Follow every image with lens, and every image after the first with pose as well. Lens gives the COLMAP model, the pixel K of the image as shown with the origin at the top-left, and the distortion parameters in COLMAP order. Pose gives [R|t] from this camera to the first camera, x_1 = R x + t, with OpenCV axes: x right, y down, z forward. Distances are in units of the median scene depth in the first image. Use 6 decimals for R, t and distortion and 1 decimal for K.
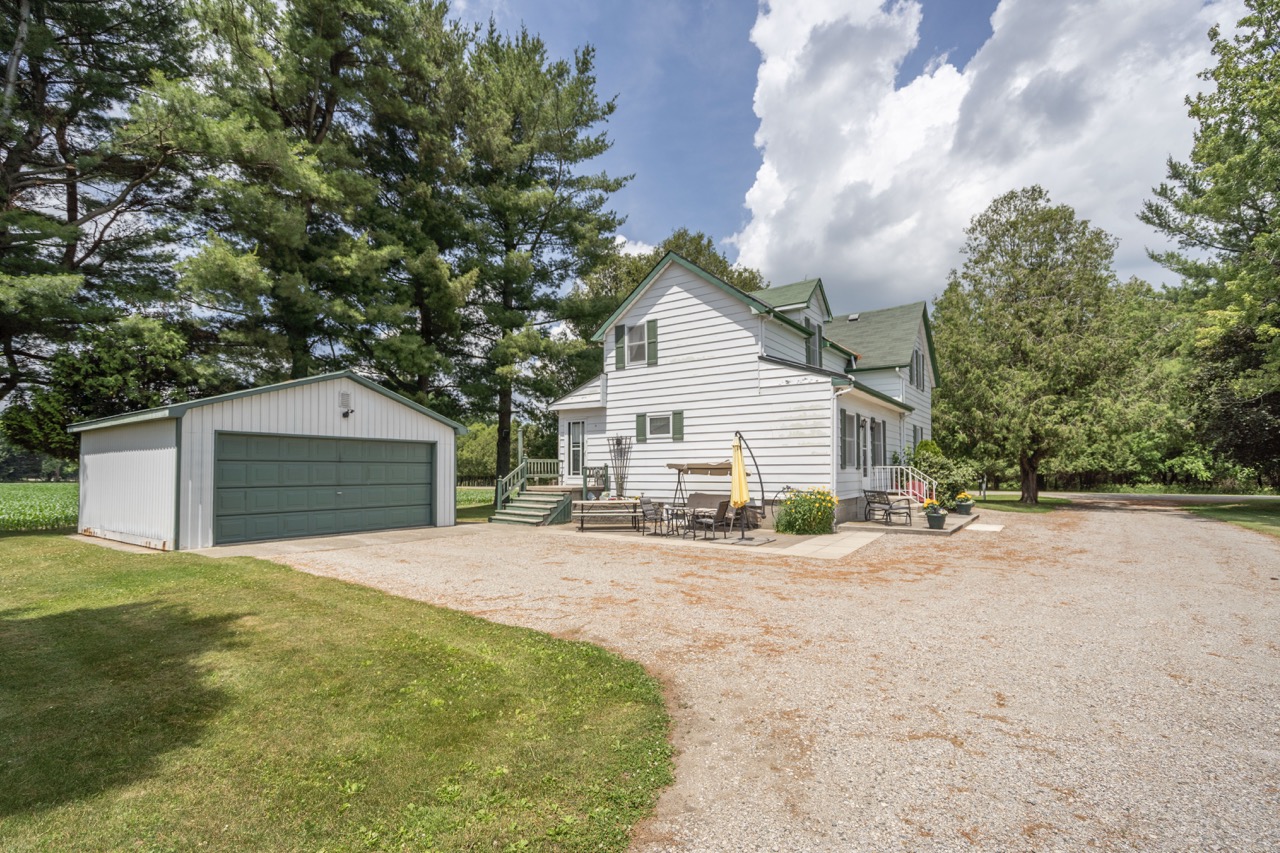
lens RADIAL K [[593.5, 0, 638.3], [0, 593.5, 449.3], [0, 0, 1]] dist [0.001848, 0.000770]
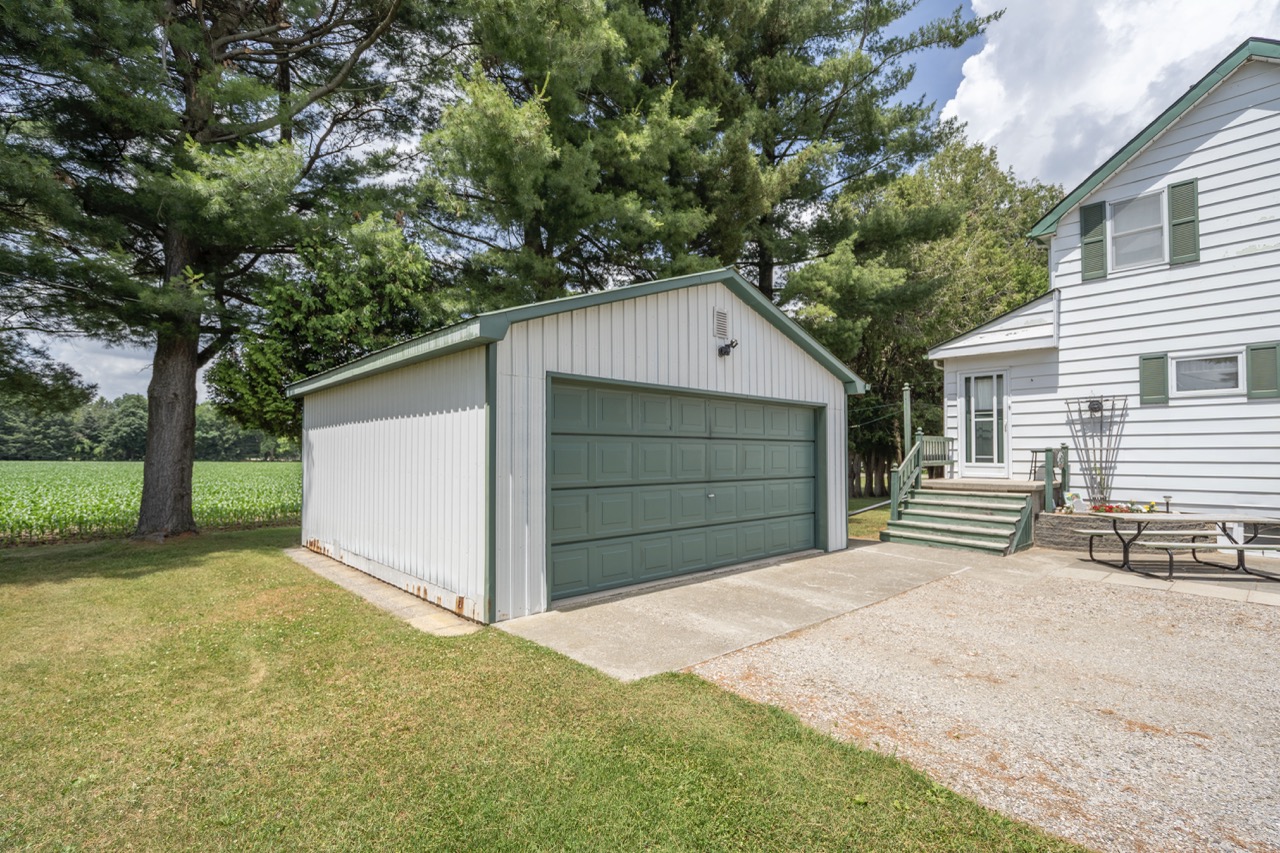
lens RADIAL K [[588.7, 0, 639.6], [0, 588.7, 441.9], [0, 0, 1]] dist [-0.001608, -0.000104]
pose [[0.977175, -0.000199, -0.212436, -0.354452], [0.003800, 0.999856, 0.016544, 0.011842], [0.212402, -0.016974, 0.977035, 0.358729]]
